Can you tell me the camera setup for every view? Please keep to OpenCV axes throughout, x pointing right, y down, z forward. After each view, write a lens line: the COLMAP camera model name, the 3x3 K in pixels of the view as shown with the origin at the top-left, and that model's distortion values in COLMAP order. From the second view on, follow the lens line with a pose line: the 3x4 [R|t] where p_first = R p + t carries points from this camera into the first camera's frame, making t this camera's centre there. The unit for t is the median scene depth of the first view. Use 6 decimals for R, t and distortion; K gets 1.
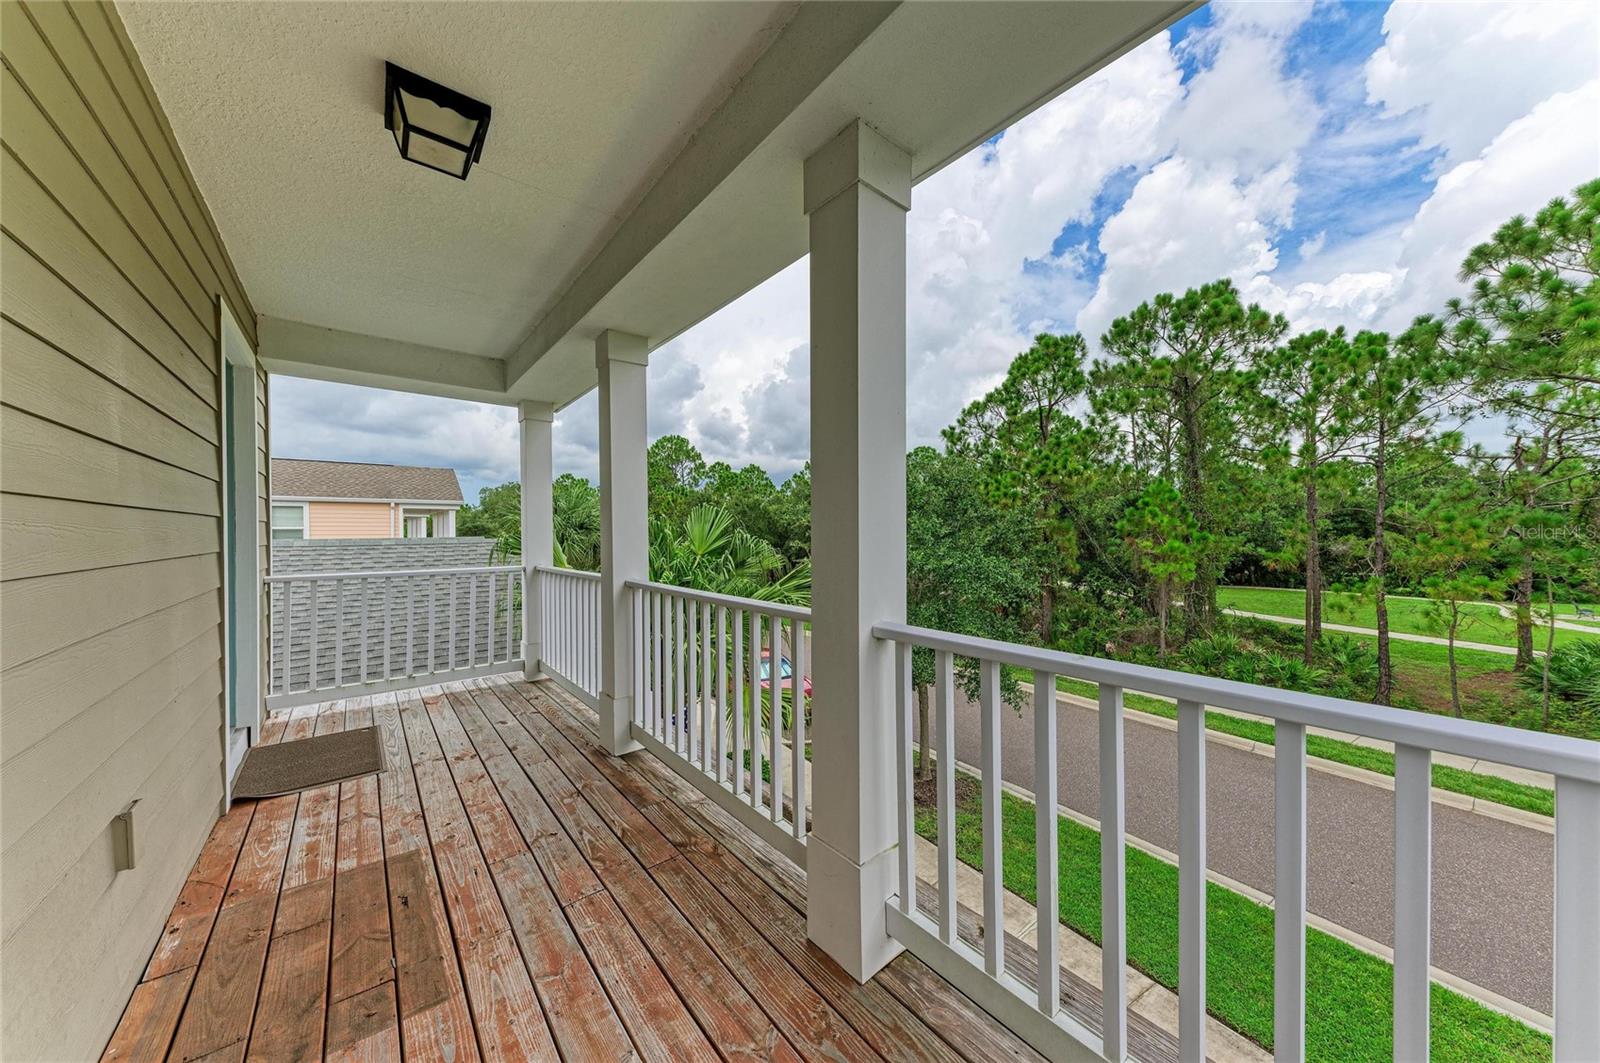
lens RADIAL K [[536.1, 0, 804.2], [0, 536.1, 535.3], [0, 0, 1]] dist [0.011329, -0.000031]
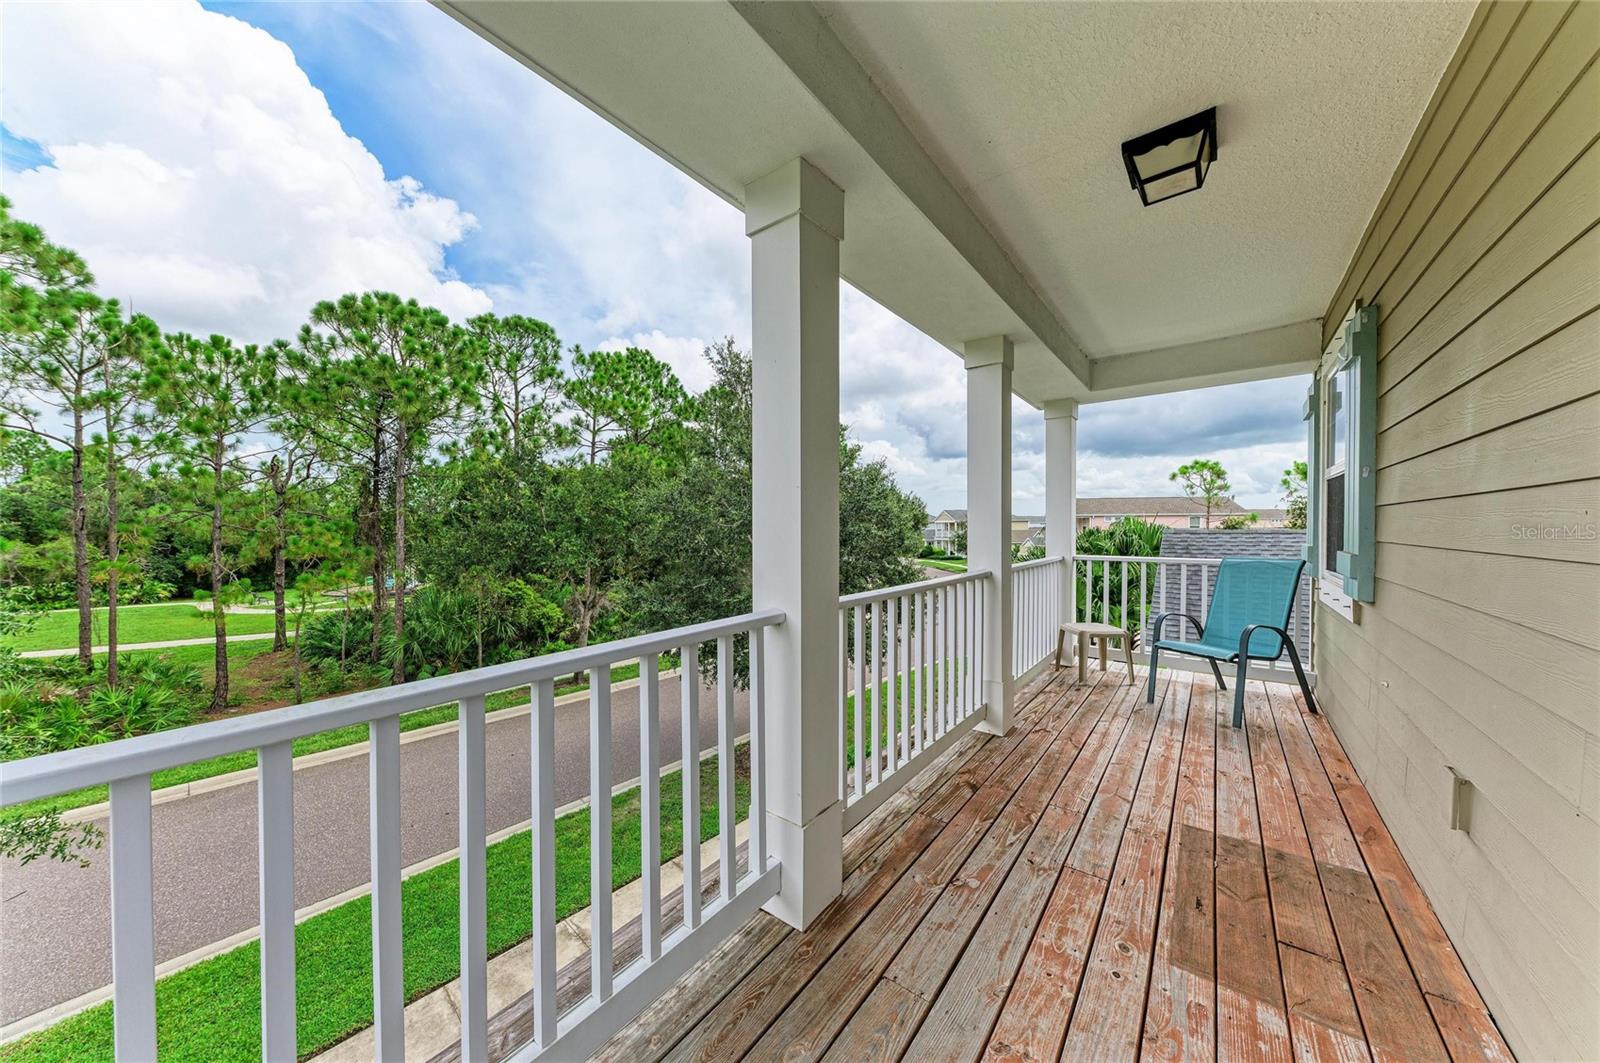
lens RADIAL K [[532.4, 0, 801.4], [0, 532.4, 535.1], [0, 0, 1]] dist [0.007994, -0.000056]
pose [[-0.214830, -0.013499, 0.976558, -1.201171], [0.023312, 0.999549, 0.018946, -0.013102], [-0.976373, 0.026836, -0.214418, 1.495989]]
